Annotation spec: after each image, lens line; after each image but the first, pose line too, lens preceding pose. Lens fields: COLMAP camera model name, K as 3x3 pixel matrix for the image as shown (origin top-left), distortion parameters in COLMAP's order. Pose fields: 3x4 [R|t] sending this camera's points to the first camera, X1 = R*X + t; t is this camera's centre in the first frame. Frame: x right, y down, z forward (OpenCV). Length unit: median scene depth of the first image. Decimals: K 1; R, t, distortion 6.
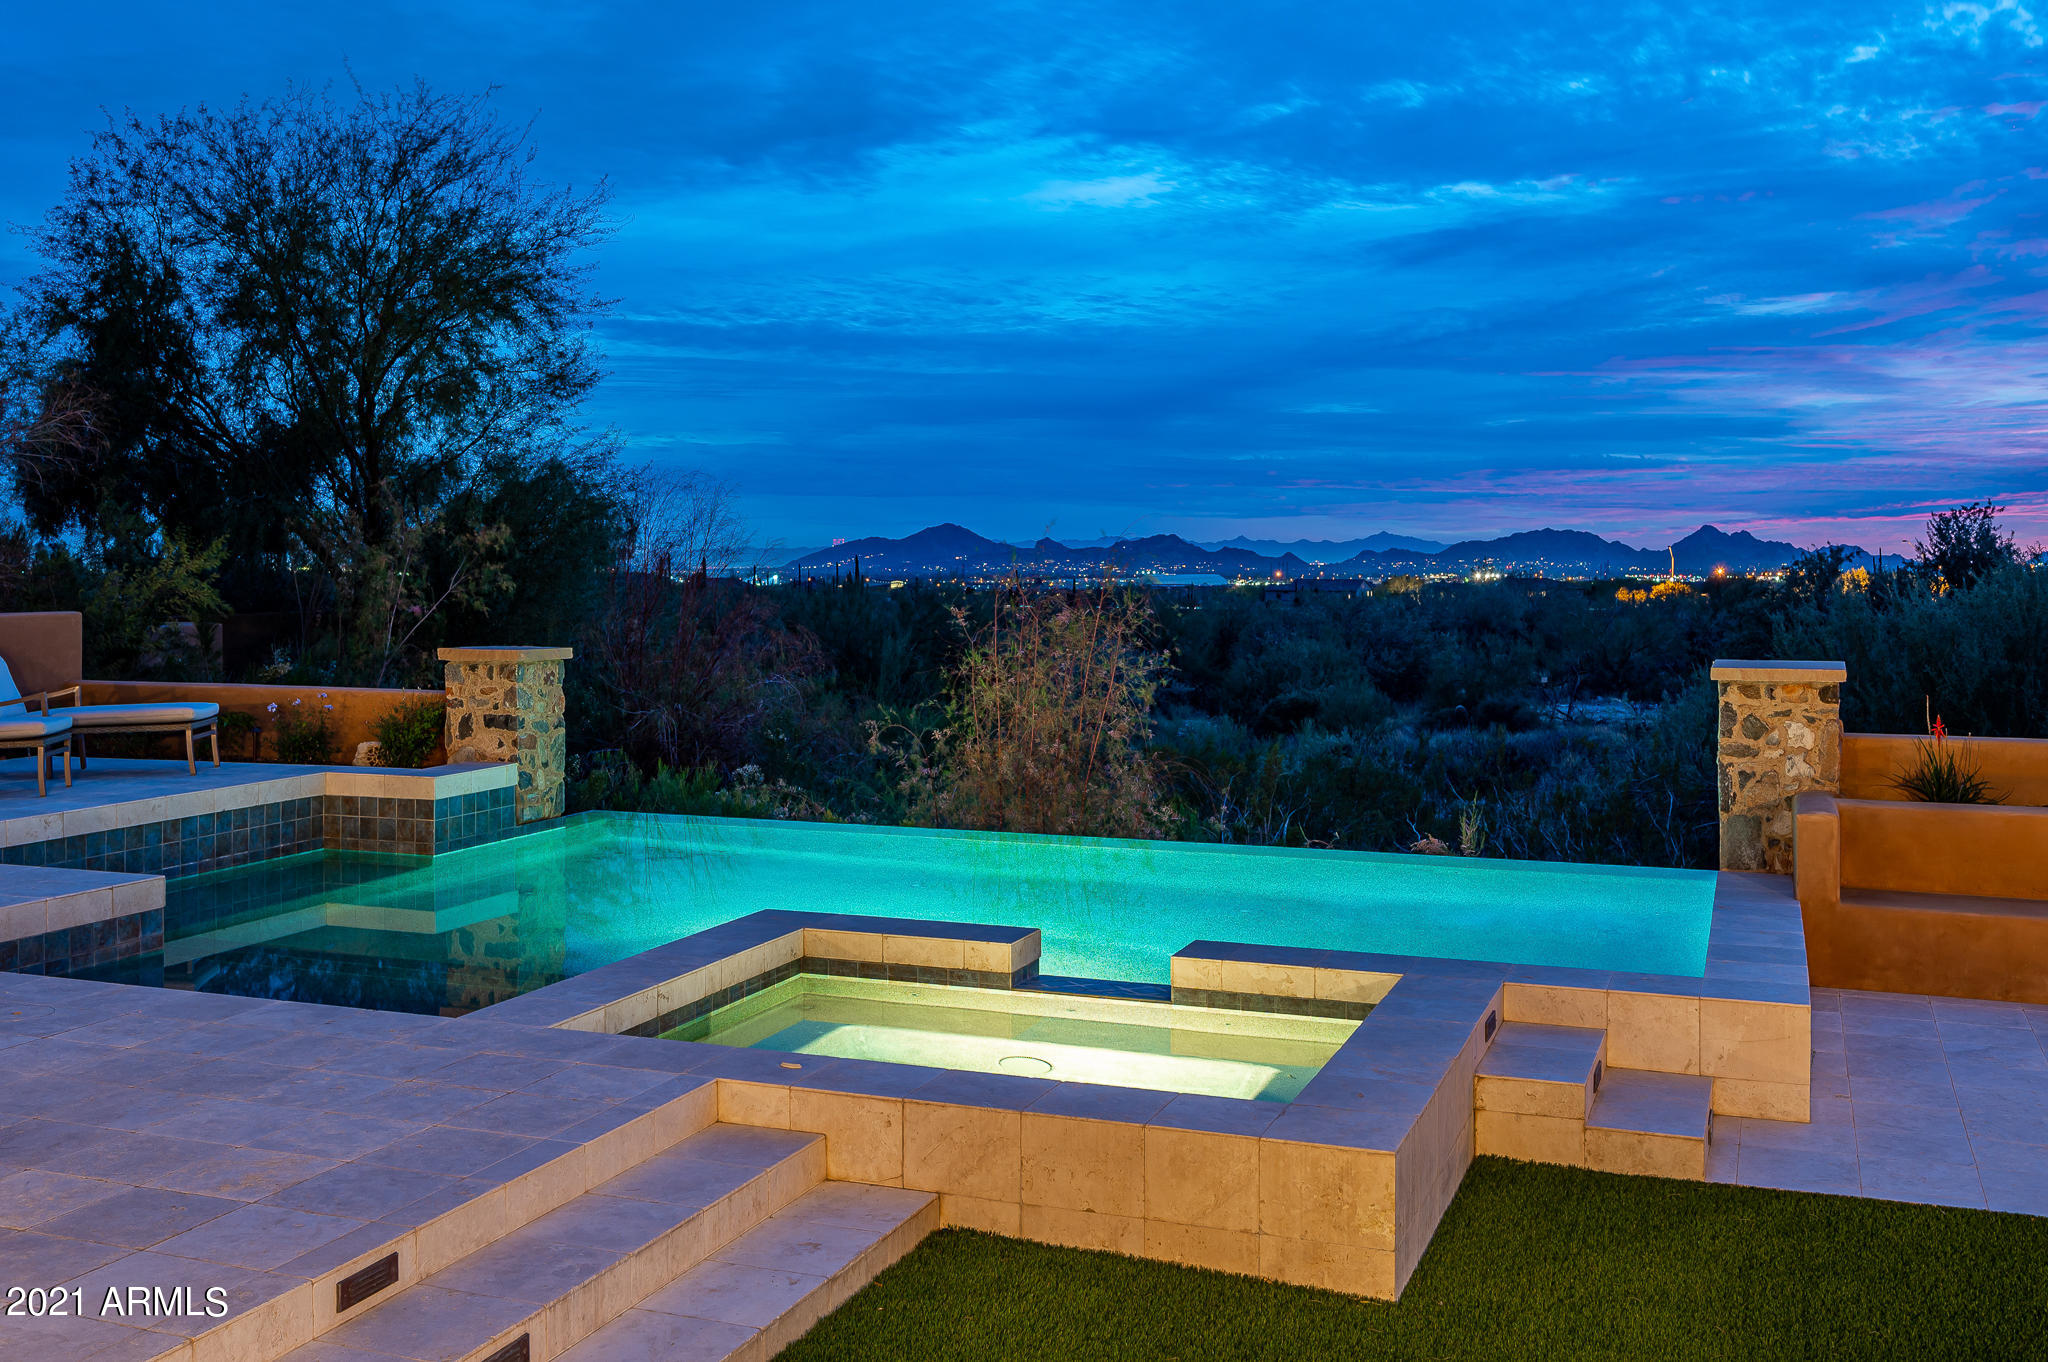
lens RADIAL K [[2020.8, 0, 953.1], [0, 2020.8, 585.9], [0, 0, 1]] dist [-0.002344, 0.000000]
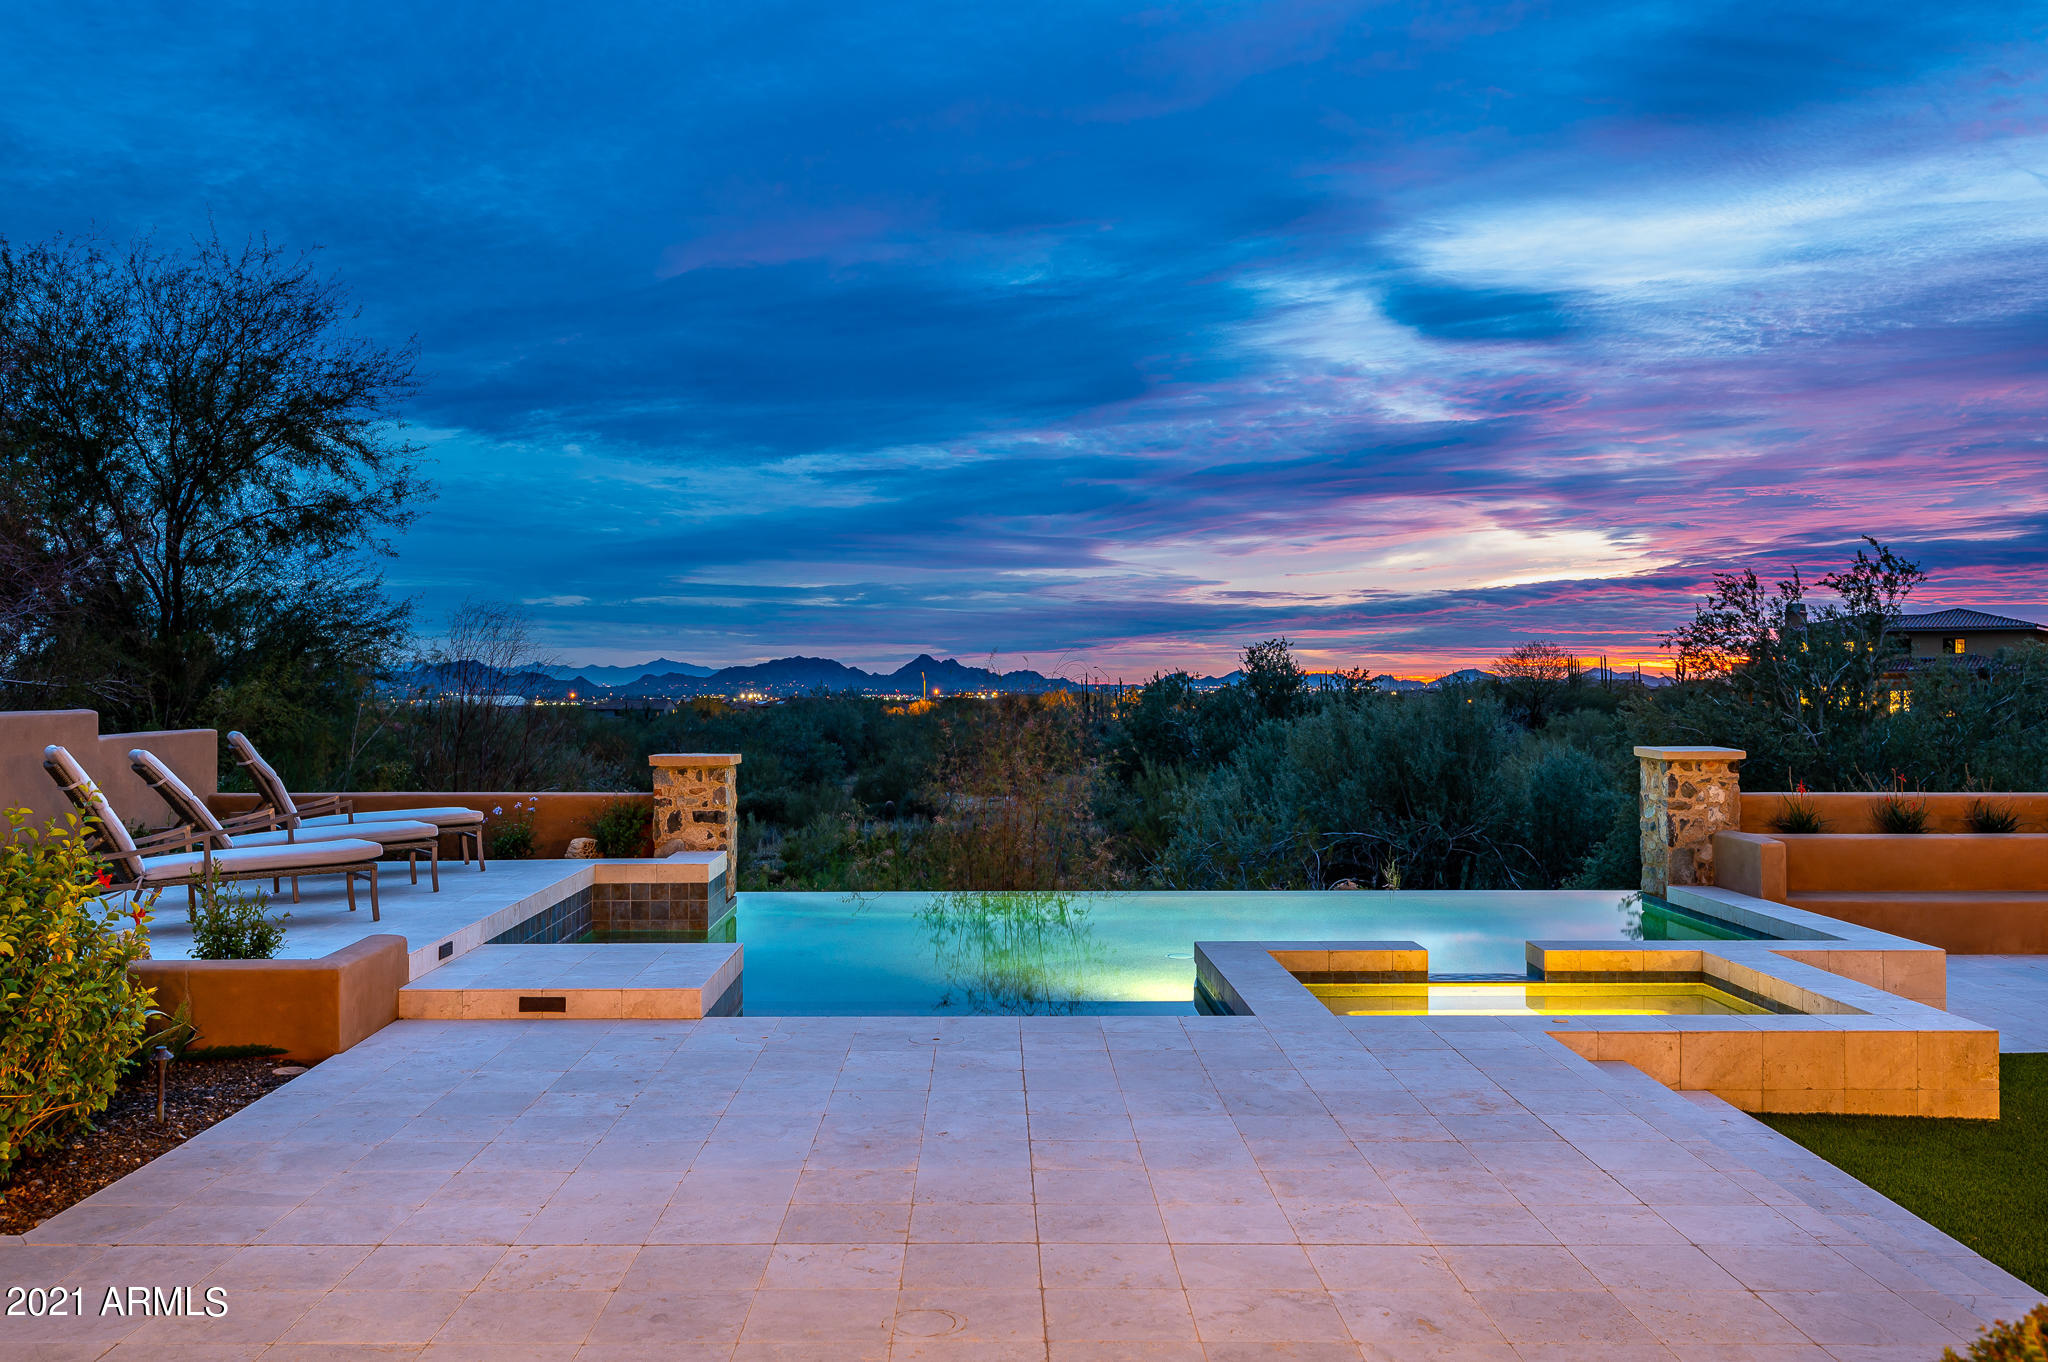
lens RADIAL K [[1744.4, 0, 1004.5], [0, 1744.4, 659.6], [0, 0, 1]] dist [-0.001286, 0.001659]
pose [[0.923211, 0.004592, 0.384265, -0.457725], [0.005437, 0.999672, -0.025007, 0.001672], [-0.384254, 0.025176, 0.922884, -0.011925]]
